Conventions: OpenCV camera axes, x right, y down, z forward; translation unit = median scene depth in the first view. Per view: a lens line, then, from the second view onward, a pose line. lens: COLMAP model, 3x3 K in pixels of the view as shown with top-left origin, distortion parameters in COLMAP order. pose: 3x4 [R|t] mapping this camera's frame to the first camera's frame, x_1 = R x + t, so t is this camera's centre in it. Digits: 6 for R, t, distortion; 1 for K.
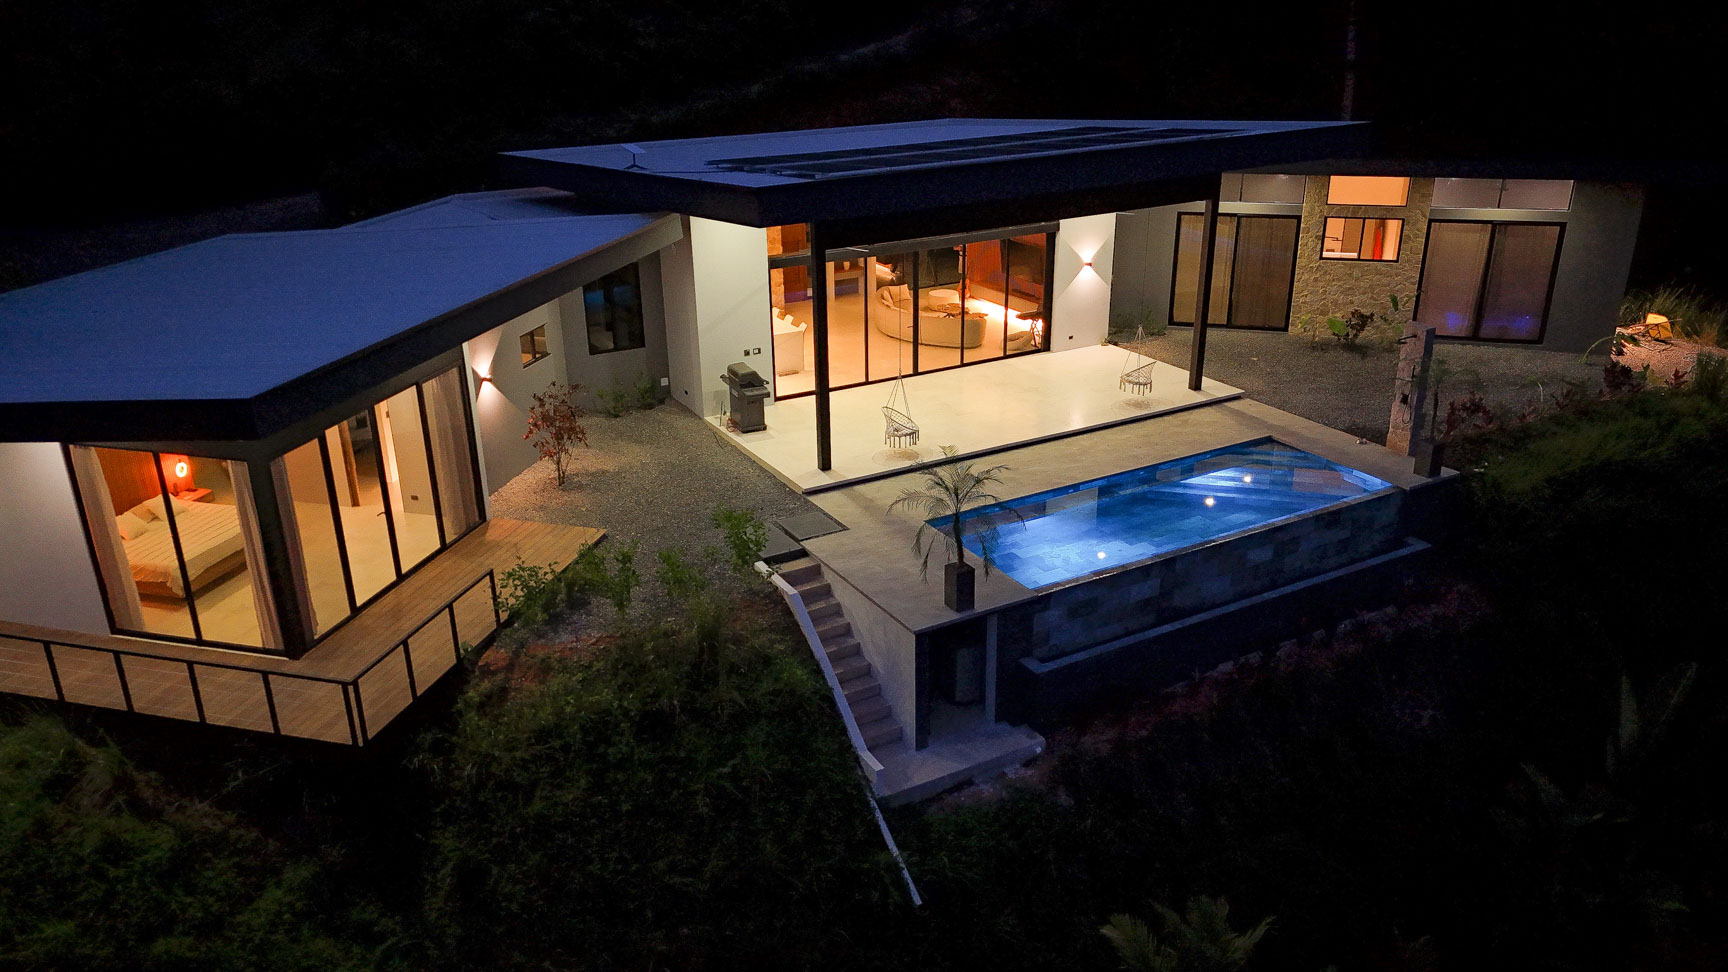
lens RADIAL K [[1263.2, 0, 858.3], [0, 1263.2, 487.4], [0, 0, 1]] dist [0.066513, -0.059571]
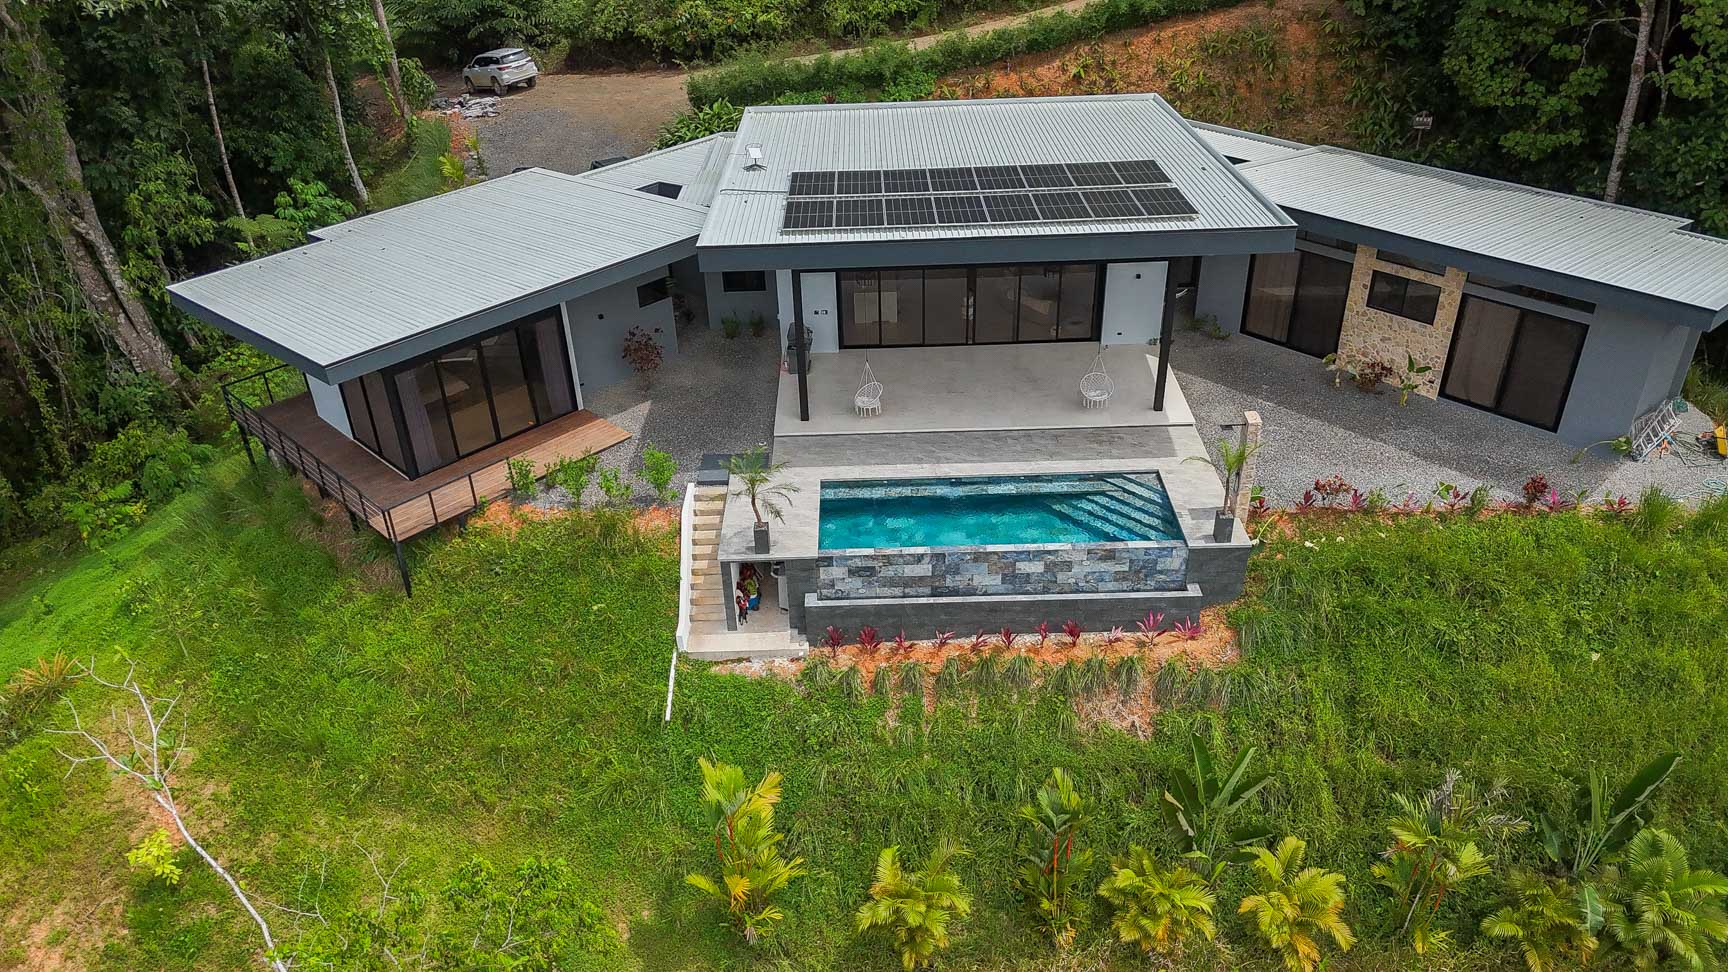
lens RADIAL K [[1263.2, 0, 867.6], [0, 1263.2, 484.1], [0, 0, 1]] dist [0.066513, -0.059571]
pose [[0.873150, 0.250964, -0.417882, 0.648989], [-0.167978, 0.959684, 0.225365, -0.278195], [0.457593, -0.126582, 0.880105, -0.213345]]
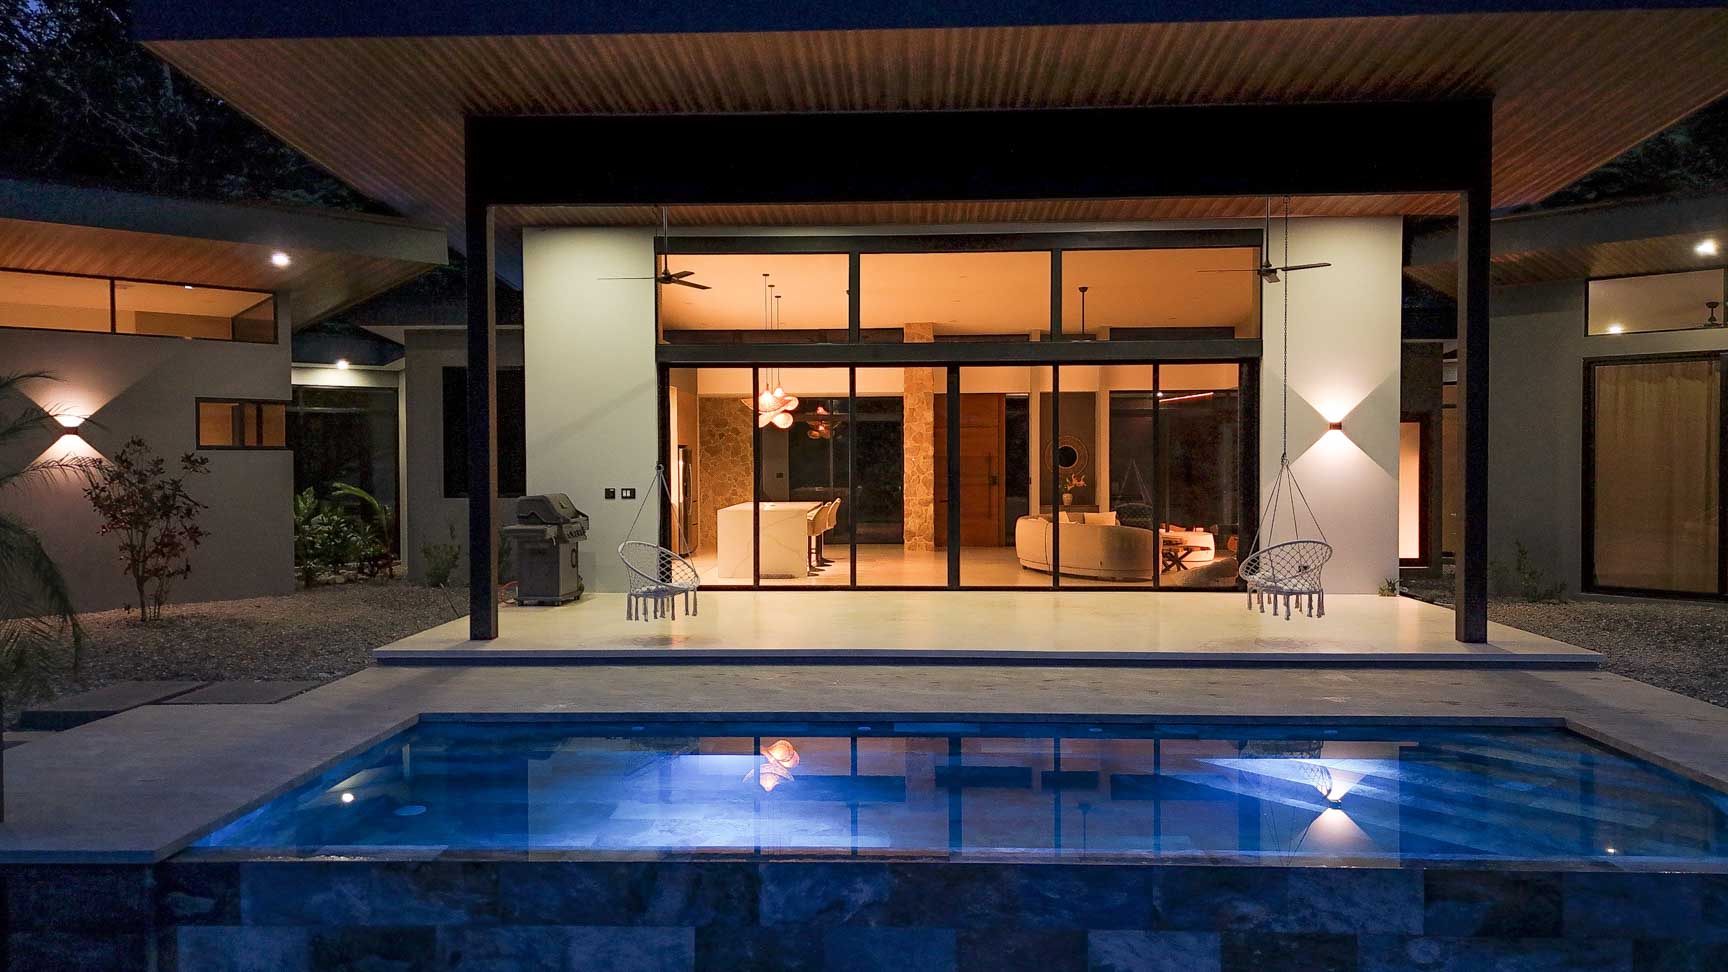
lens RADIAL K [[1263.2, 0, 871.4], [0, 1263.2, 492.4], [0, 0, 1]] dist [0.066513, -0.059571]
pose [[0.851664, 0.025249, -0.523480, 0.379100], [-0.204872, 0.935399, -0.288194, 0.046880], [0.482386, 0.352690, 0.801819, 0.657085]]
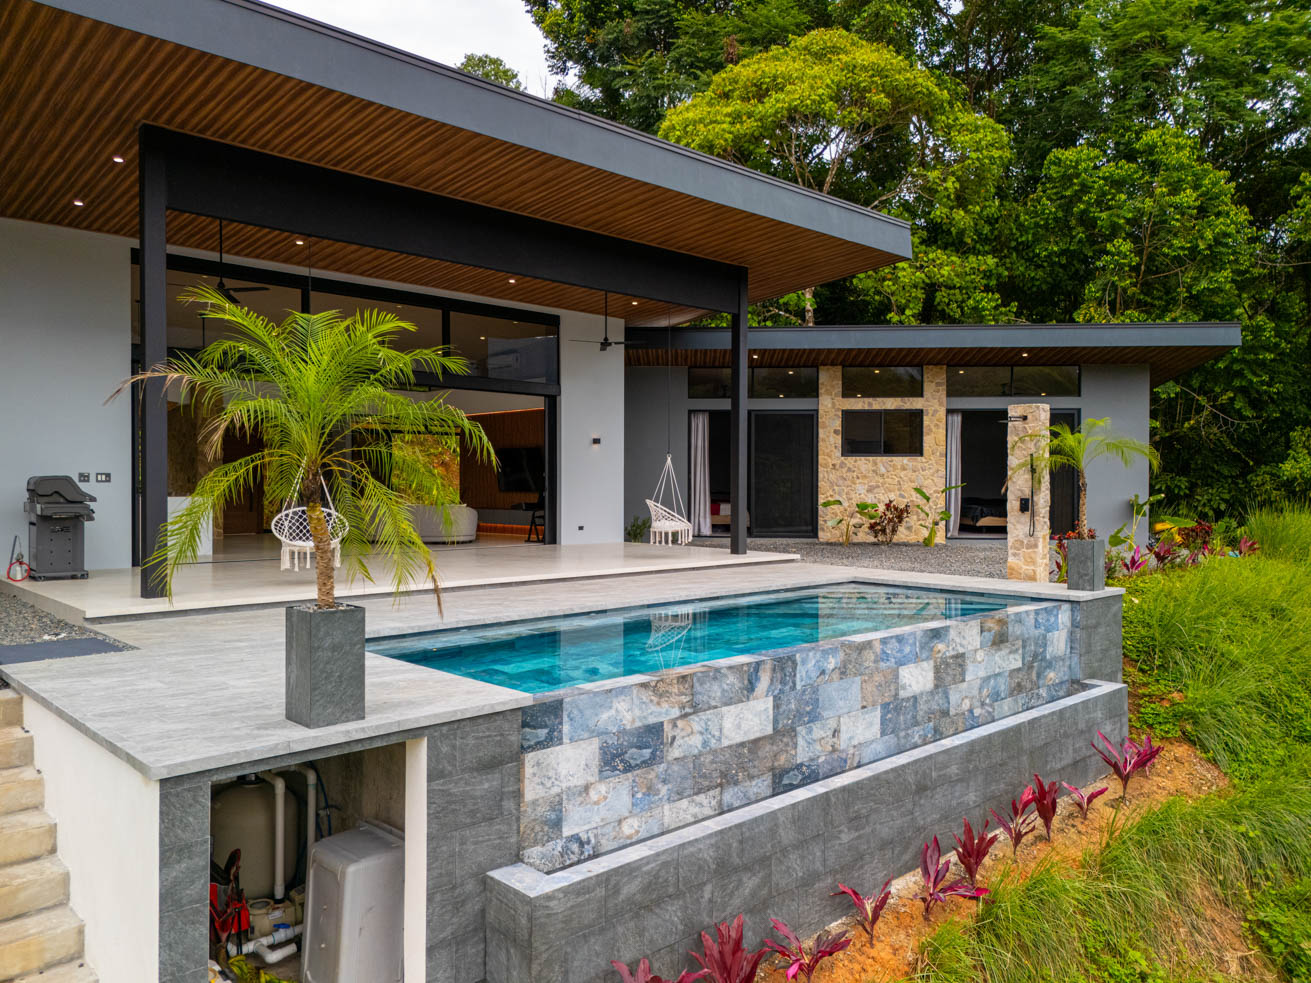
lens RADIAL K [[964.2, 0, 655.9], [0, 964.2, 486.8], [0, 0, 1]] dist [0.062523, -0.051426]
pose [[0.970162, 0.015685, 0.241950, 0.085133], [0.076347, 0.927378, -0.366253, 0.116865], [-0.230124, 0.373797, 0.898509, 0.554863]]
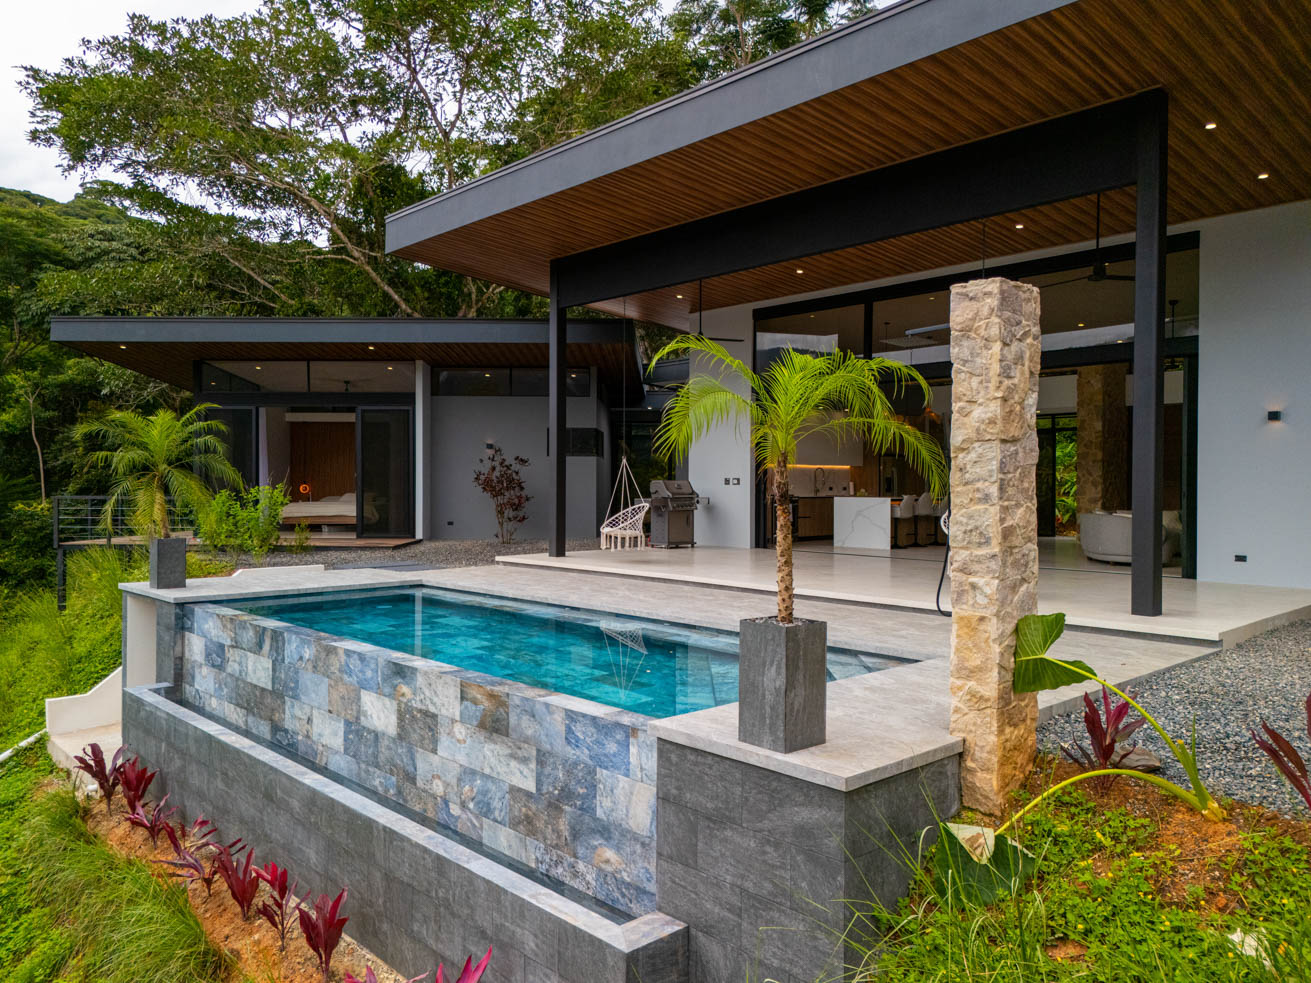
lens RADIAL K [[964.2, 0, 650.0], [0, 964.2, 489.1], [0, 0, 1]] dist [0.062523, -0.051426]
pose [[0.235662, 0.020634, -0.971616, 0.656426], [-0.372633, 0.925279, -0.070731, -0.036805], [0.897557, 0.378725, 0.225742, 0.908402]]
